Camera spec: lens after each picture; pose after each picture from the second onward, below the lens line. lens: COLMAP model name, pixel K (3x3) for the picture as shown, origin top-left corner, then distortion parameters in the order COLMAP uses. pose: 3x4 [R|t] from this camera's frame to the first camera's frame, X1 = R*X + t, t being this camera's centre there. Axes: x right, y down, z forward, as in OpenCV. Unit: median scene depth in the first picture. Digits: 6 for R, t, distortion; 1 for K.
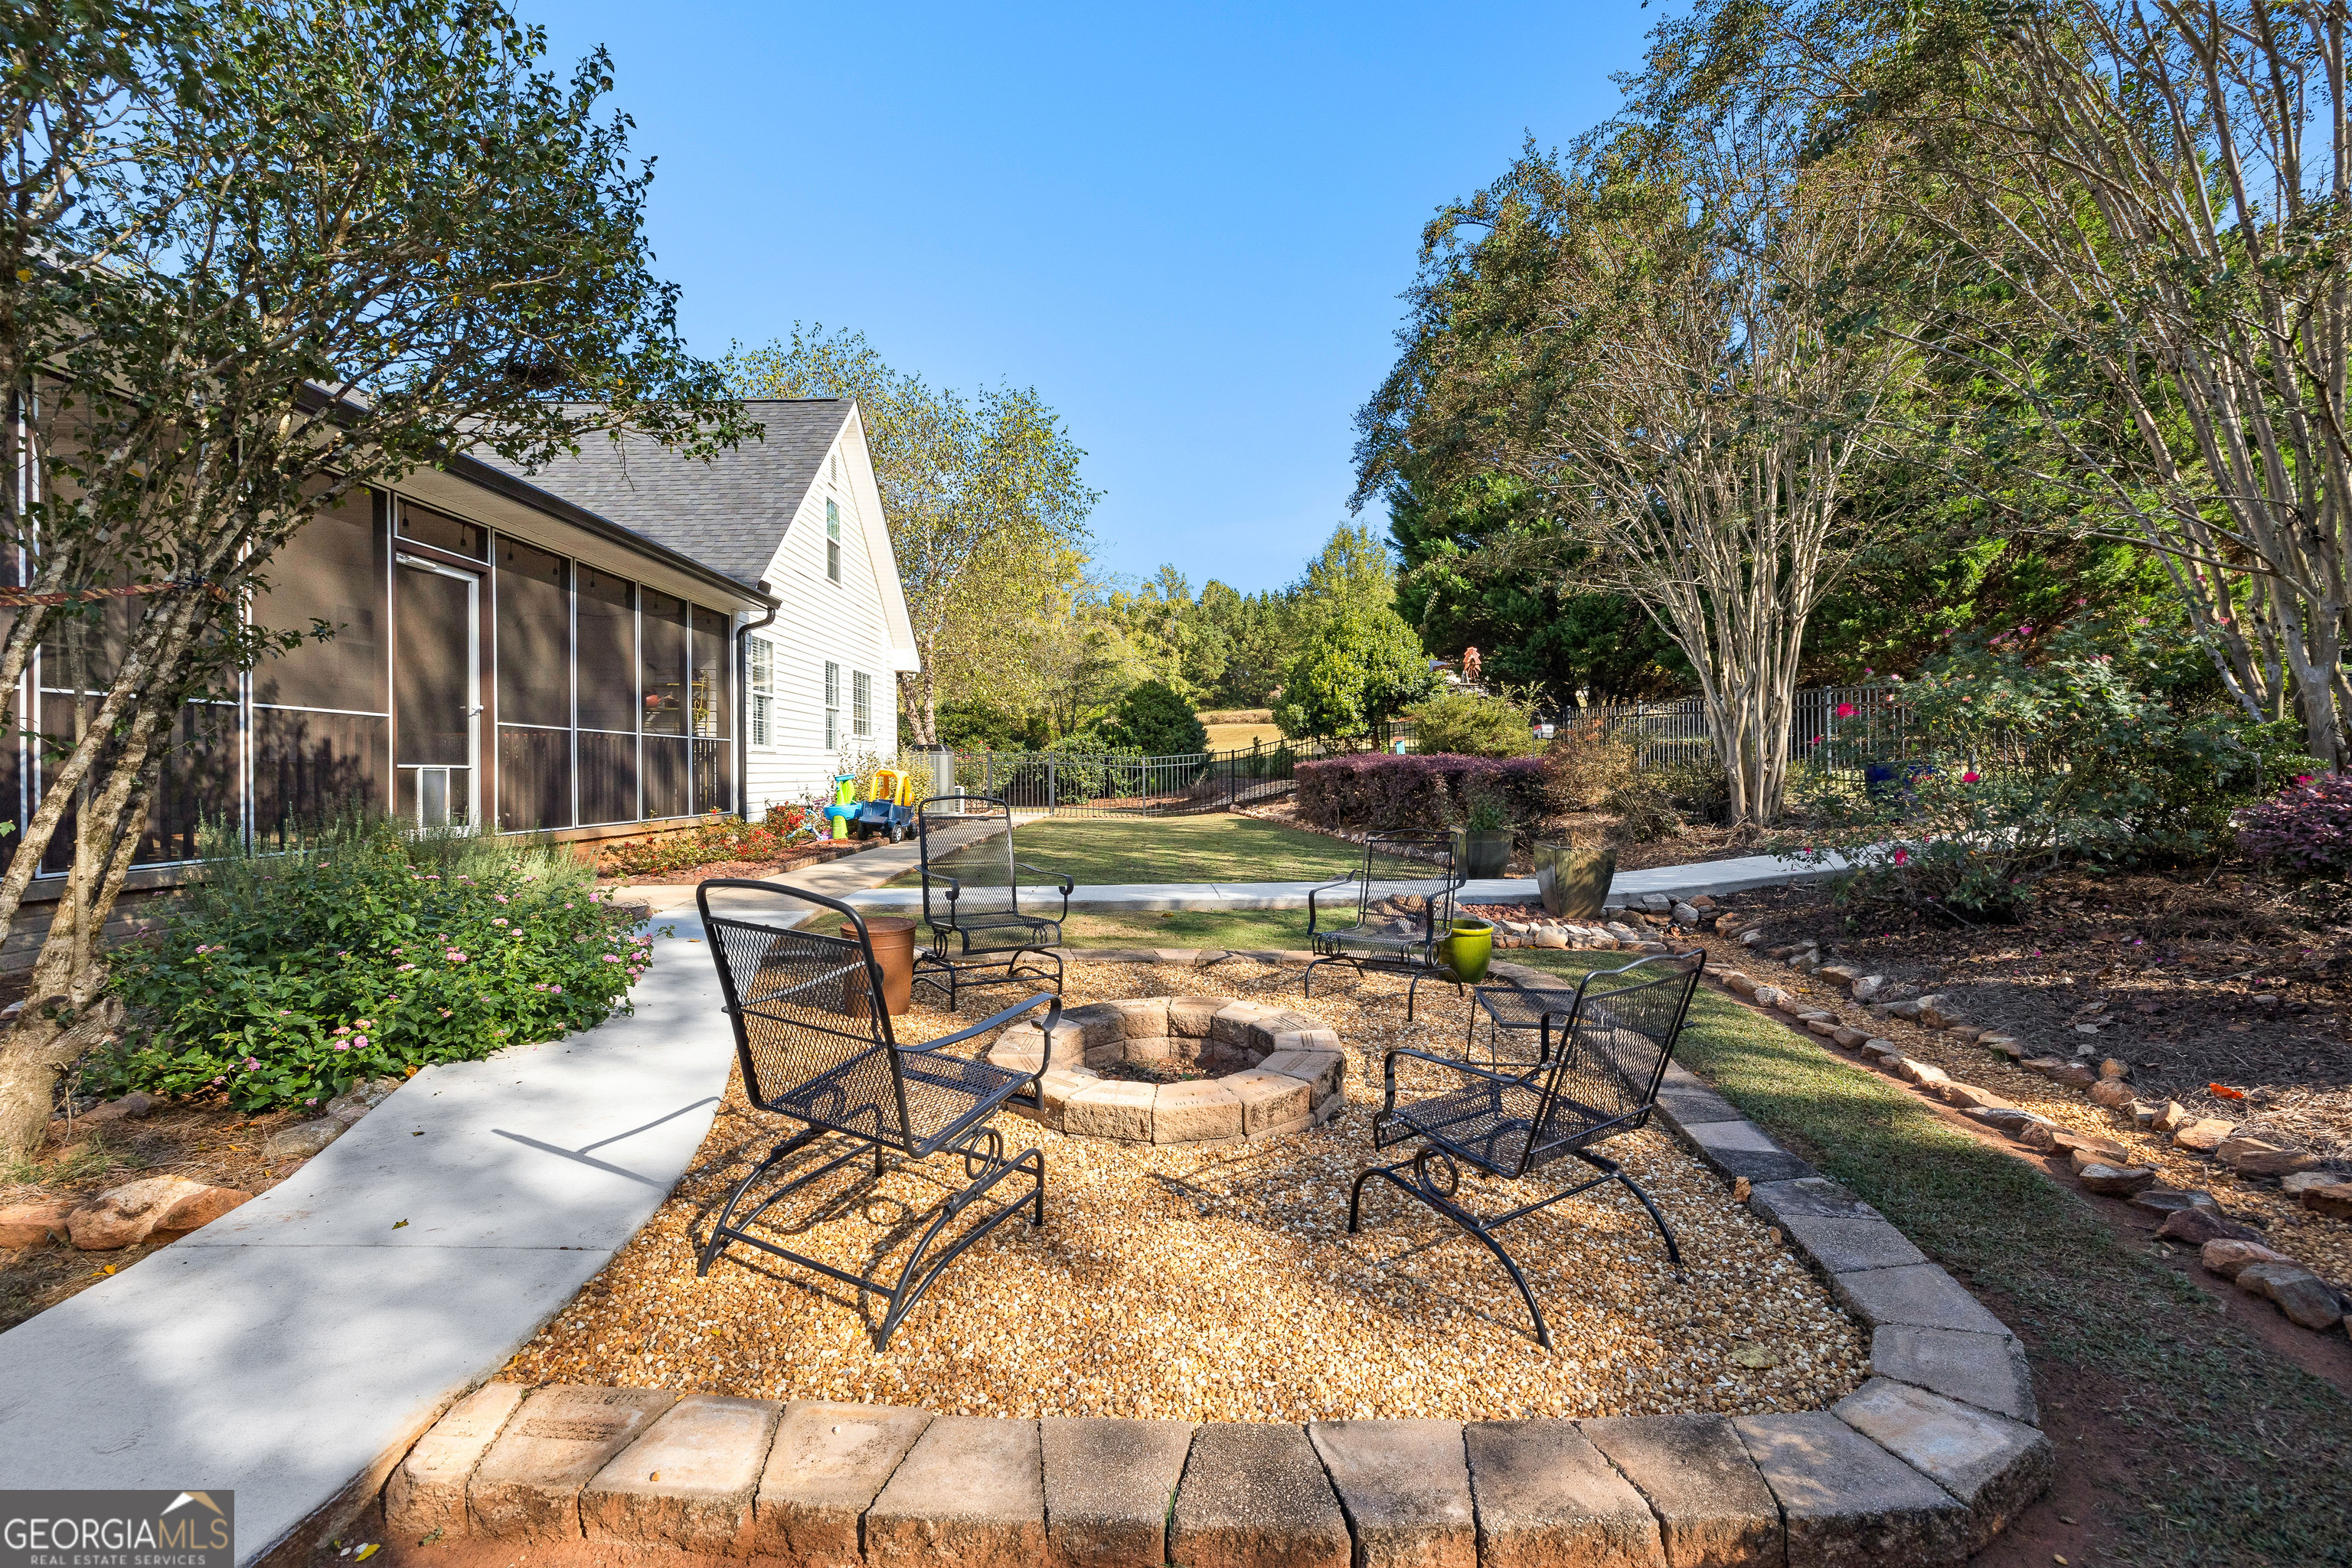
lens RADIAL K [[993.3, 0, 1164.4], [0, 993.3, 779.3], [0, 0, 1]] dist [-0.000834, -0.000337]
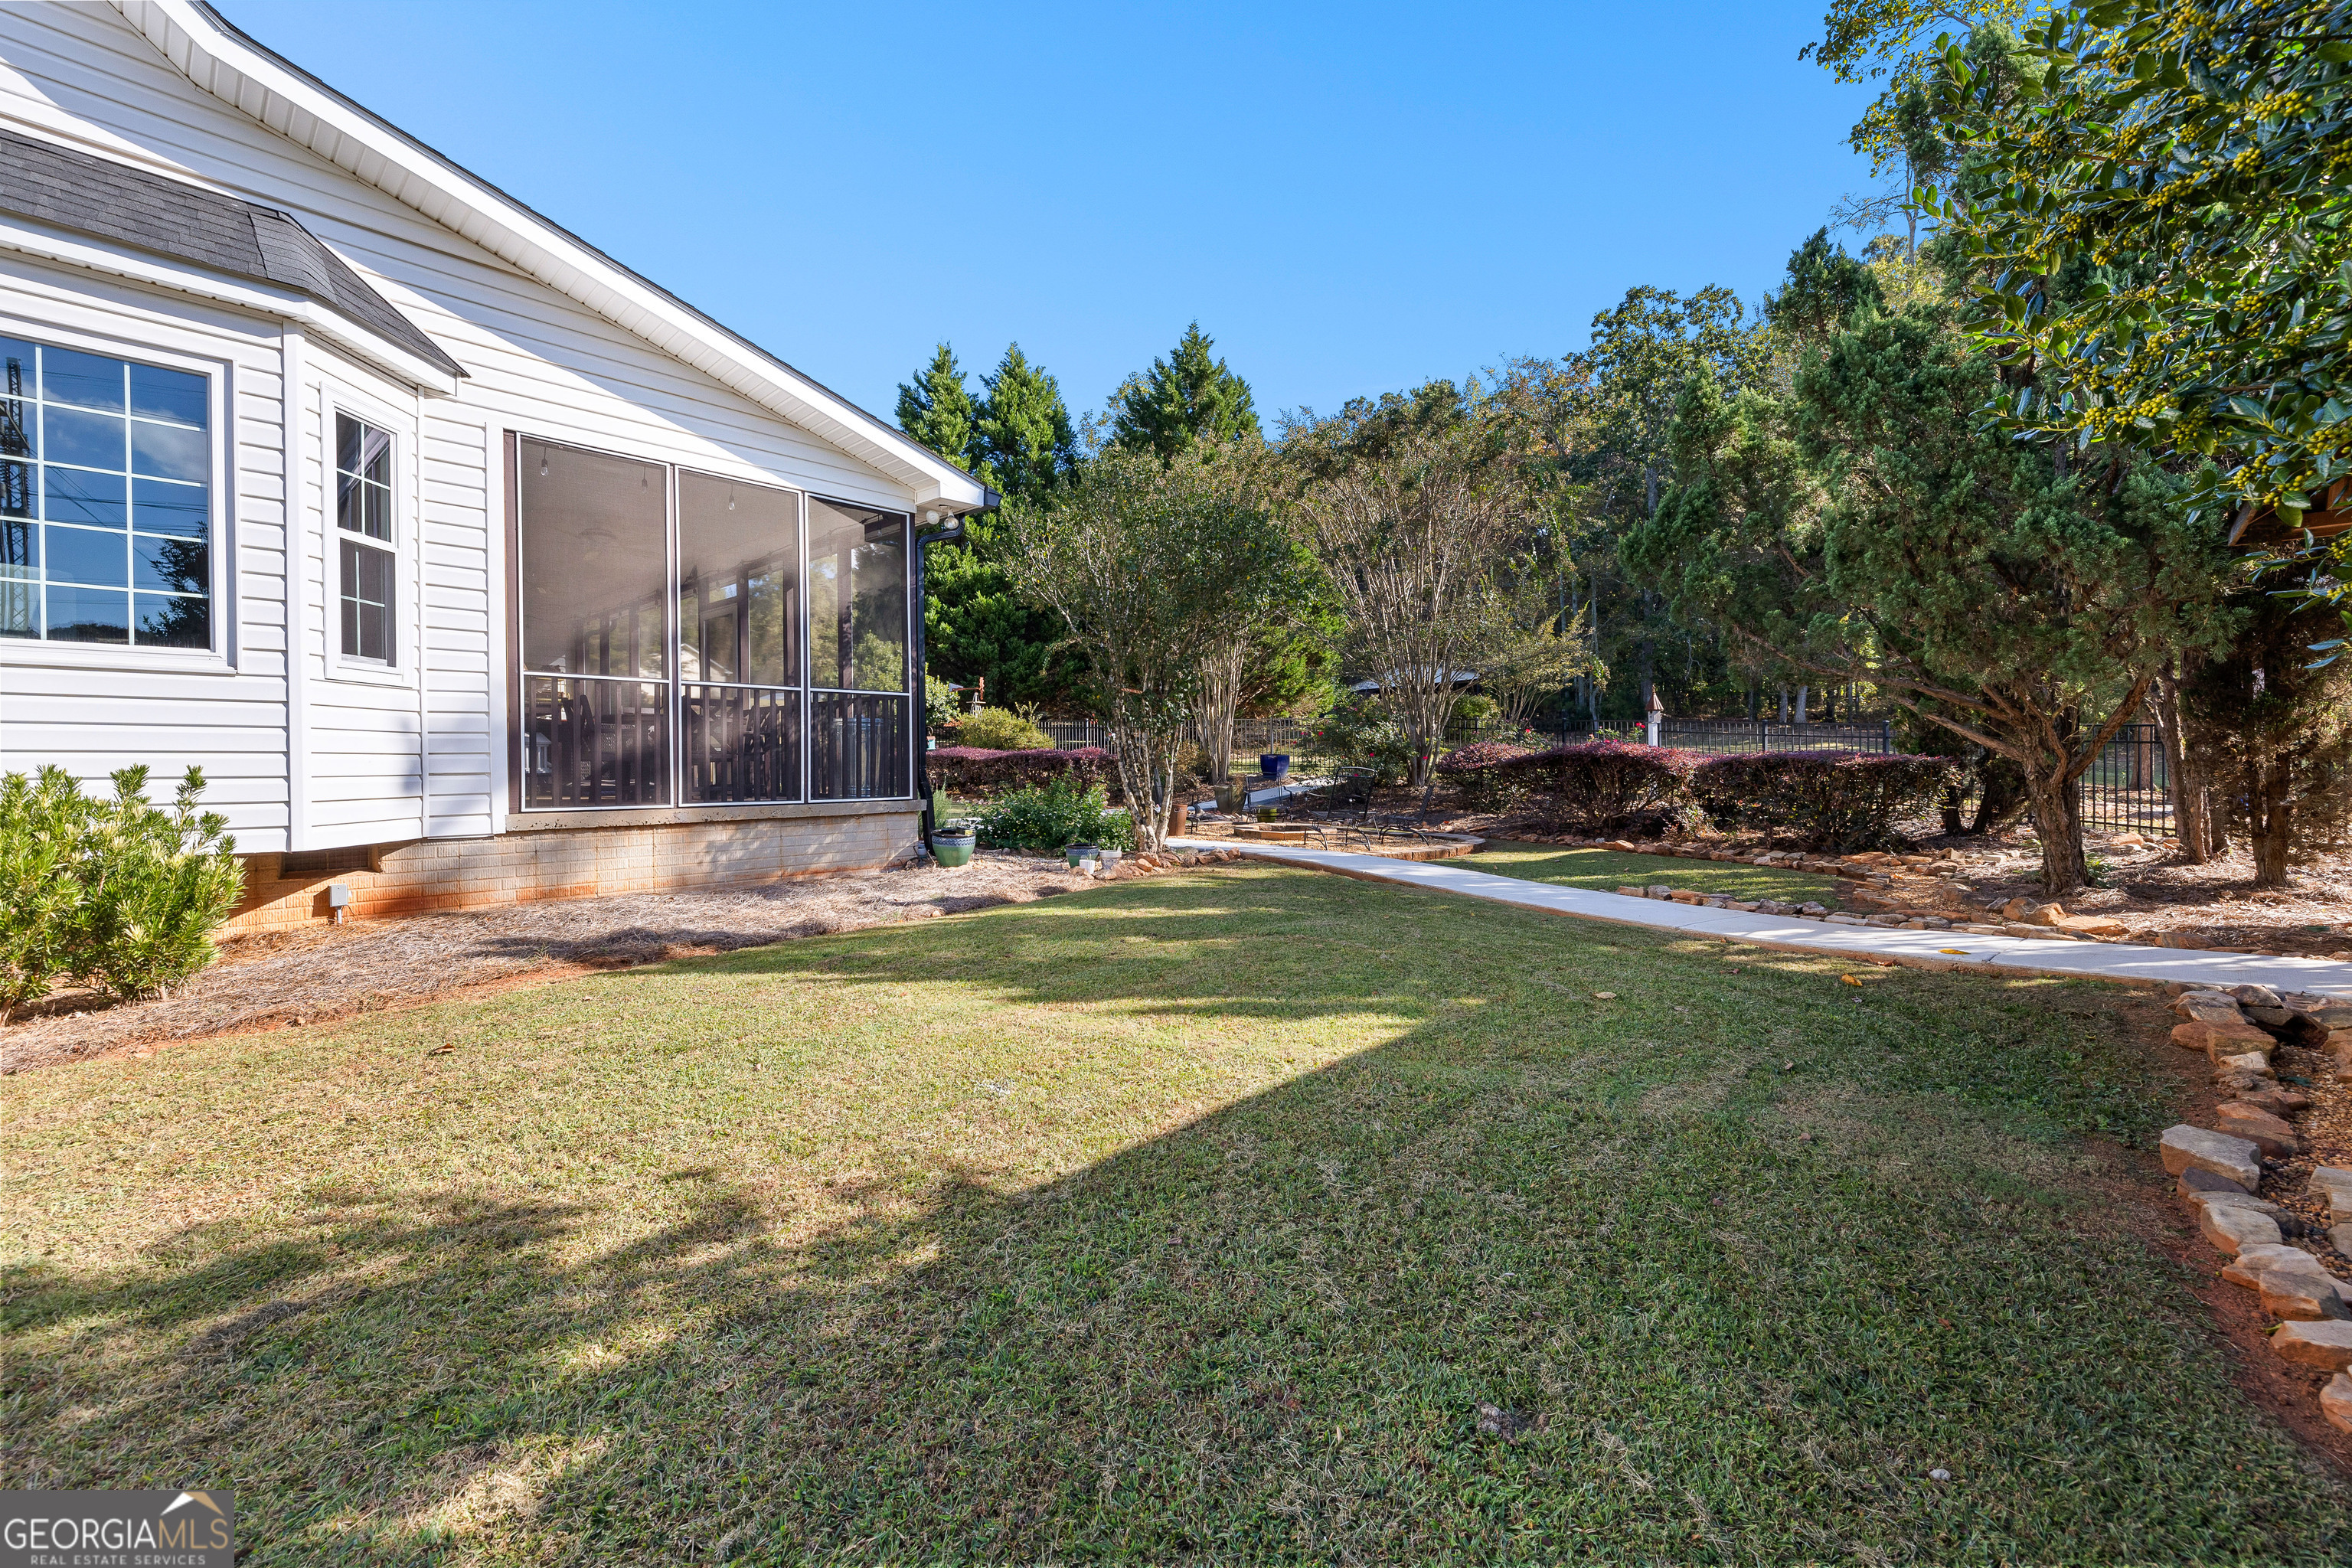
lens RADIAL K [[993.3, 0, 1176.0], [0, 993.3, 781.5], [0, 0, 1]] dist [-0.000834, -0.000337]
pose [[0.680939, -0.009357, 0.732281, -0.552778], [0.008467, 0.999952, 0.004905, 0.016199], [-0.732291, 0.002860, 0.680985, -0.213364]]
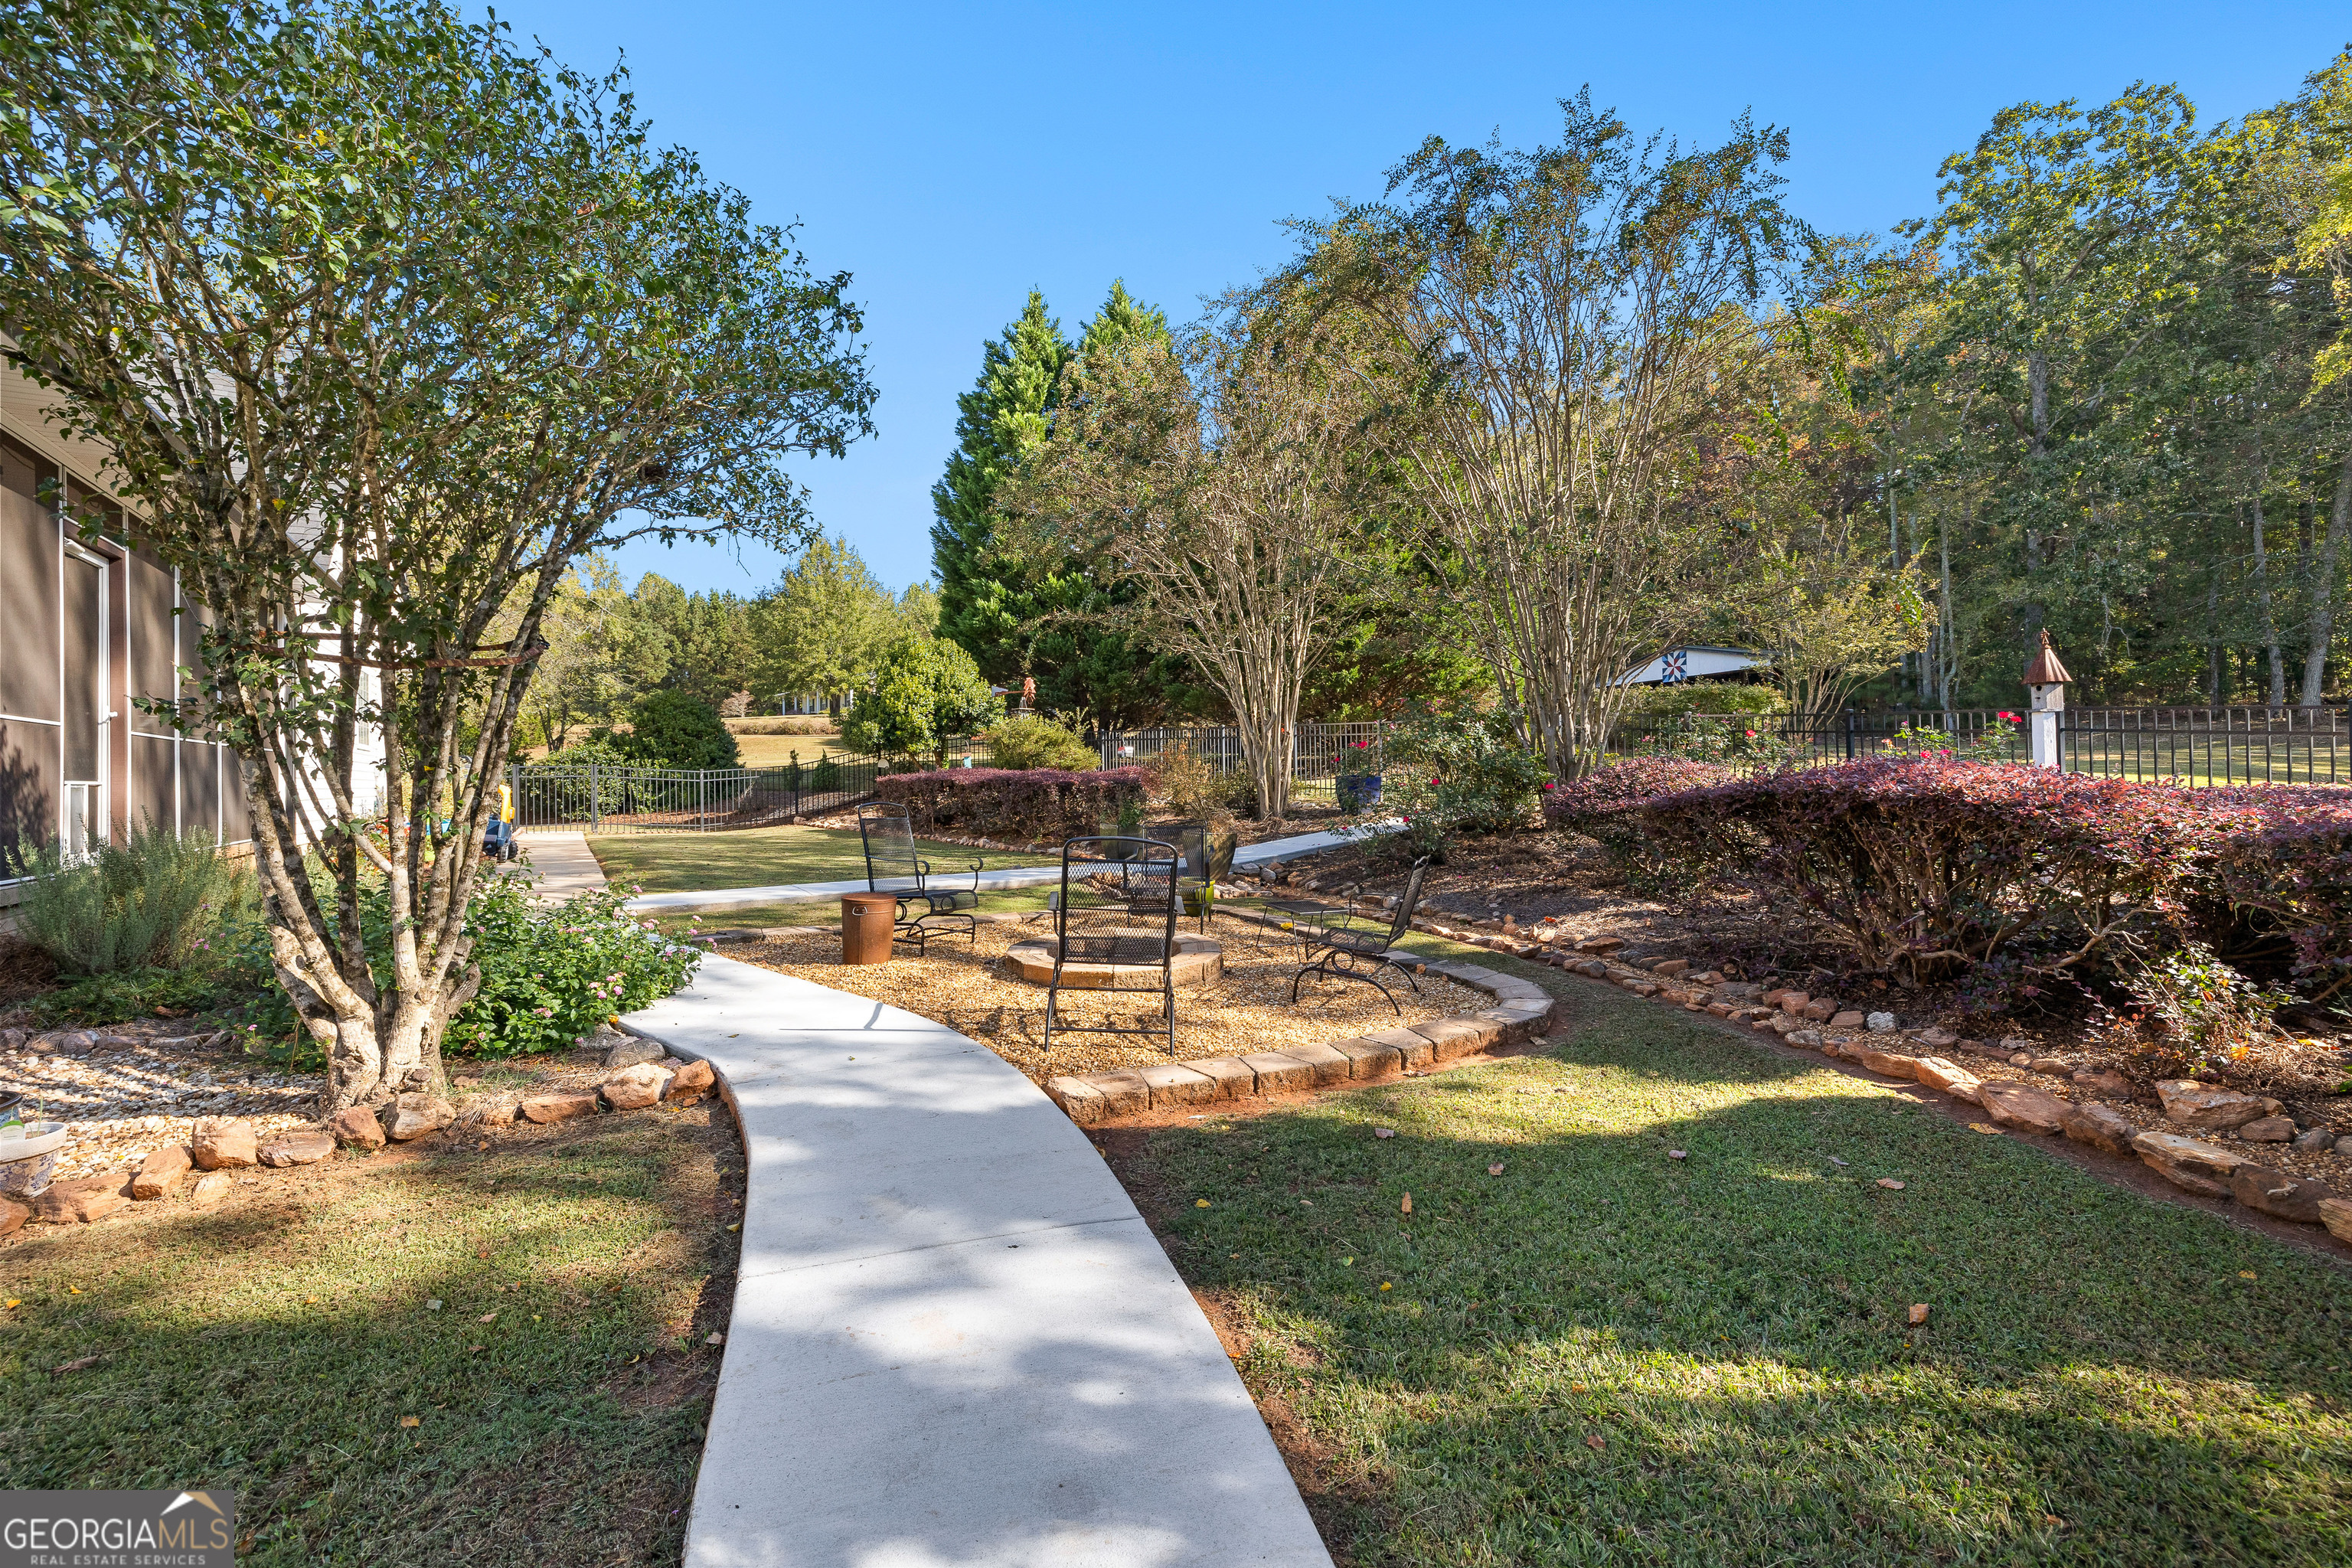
lens RADIAL K [[993.3, 0, 1172.9], [0, 993.3, 776.5], [0, 0, 1]] dist [-0.000834, -0.000337]
pose [[0.853624, -0.001772, 0.520887, -0.150697], [0.009768, 0.999873, -0.012607, 0.000734], [-0.520799, 0.015850, 0.853532, -0.088636]]
